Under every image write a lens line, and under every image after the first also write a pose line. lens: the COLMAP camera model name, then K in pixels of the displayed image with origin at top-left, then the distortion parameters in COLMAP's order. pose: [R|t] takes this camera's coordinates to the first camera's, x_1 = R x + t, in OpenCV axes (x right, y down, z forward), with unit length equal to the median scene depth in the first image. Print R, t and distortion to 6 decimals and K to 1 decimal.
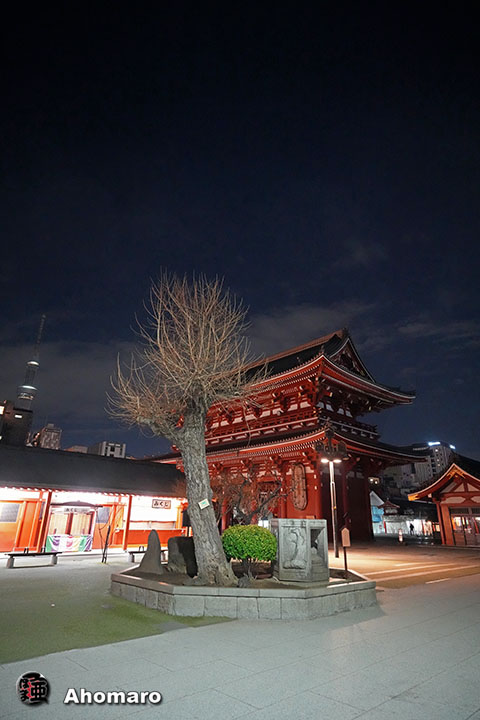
lens RADIAL K [[408.7, 0, 240.0], [0, 408.7, 360.0], [0, 0, 1]] dist [-0.021523, 0.001125]
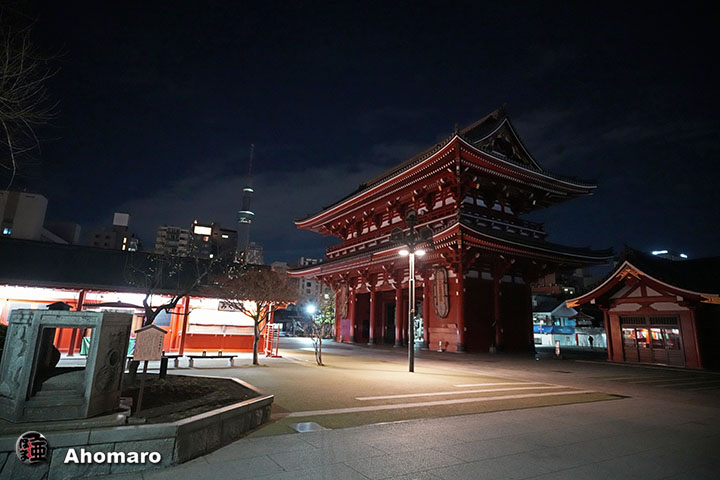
lens RADIAL K [[404.1, 0, 360.0], [0, 404.1, 240.0], [0, 0, 1]] dist [-0.018183, 0.001093]
pose [[0.976865, -0.031928, -0.211458, 0.153999], [0.064045, 0.987087, 0.146827, 0.055140], [0.204039, -0.156973, 0.966296, 0.128114]]
